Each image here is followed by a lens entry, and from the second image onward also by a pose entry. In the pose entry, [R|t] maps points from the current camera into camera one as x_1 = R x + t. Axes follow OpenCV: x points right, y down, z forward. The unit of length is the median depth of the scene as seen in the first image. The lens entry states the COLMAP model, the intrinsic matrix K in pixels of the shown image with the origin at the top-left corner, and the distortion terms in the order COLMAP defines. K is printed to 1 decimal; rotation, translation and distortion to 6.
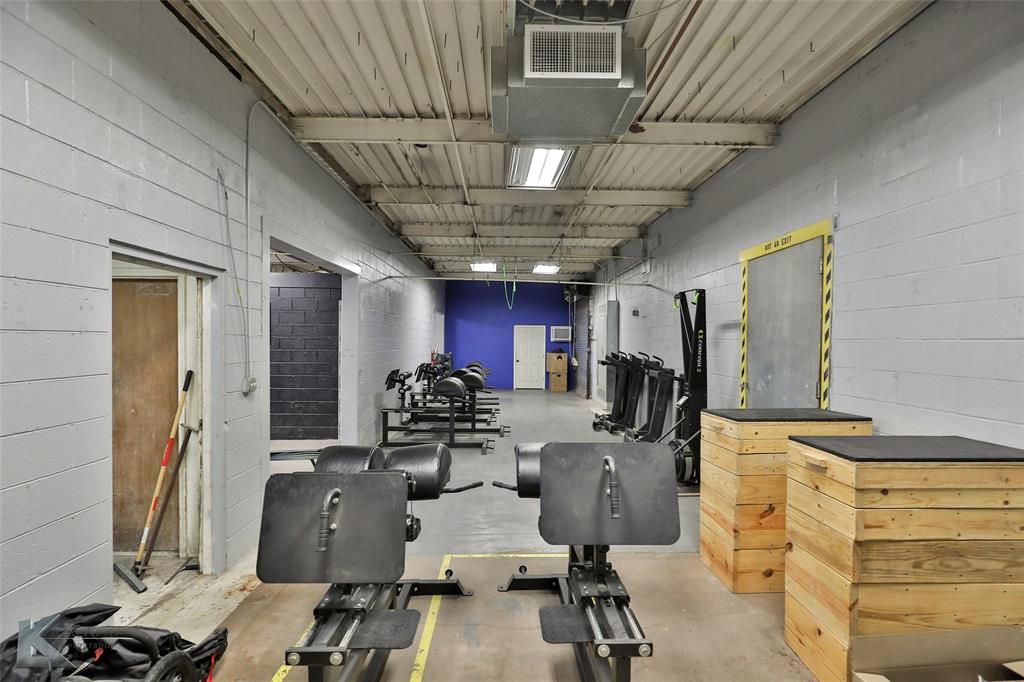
lens RADIAL K [[492.5, 0, 512.9], [0, 492.5, 342.9], [0, 0, 1]] dist [-0.013216, 0.003834]
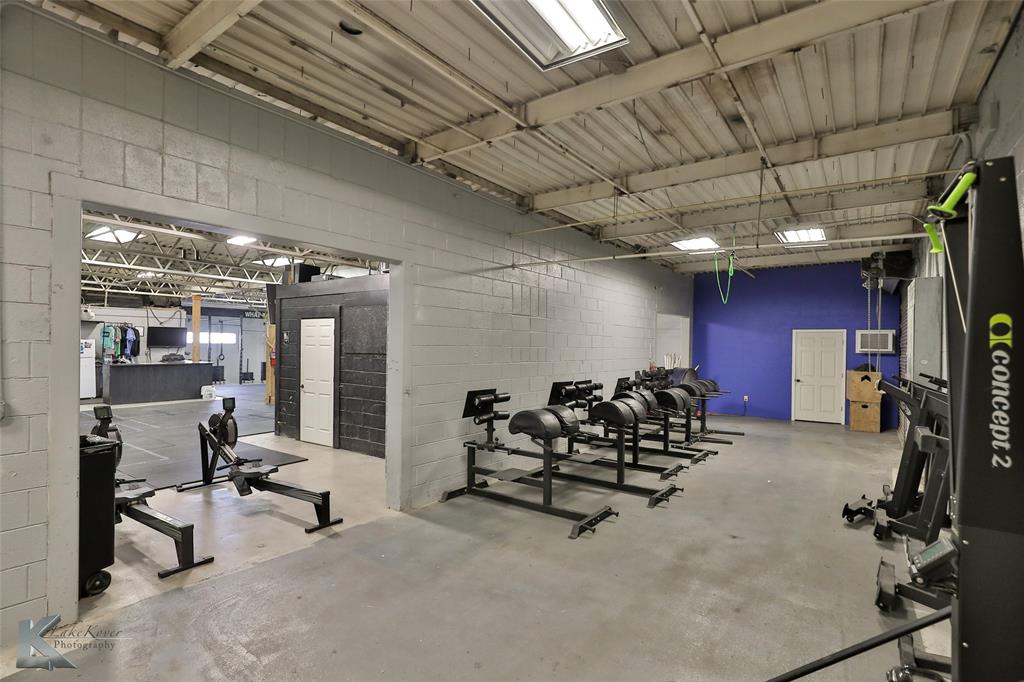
lens RADIAL K [[492.5, 0, 513.9], [0, 492.5, 342.9], [0, 0, 1]] dist [-0.013216, 0.003834]
pose [[0.797113, -0.003812, -0.603818, 0.114686], [-0.008665, 0.999805, -0.017750, -0.001060], [0.603768, 0.019381, 0.796925, 0.215204]]
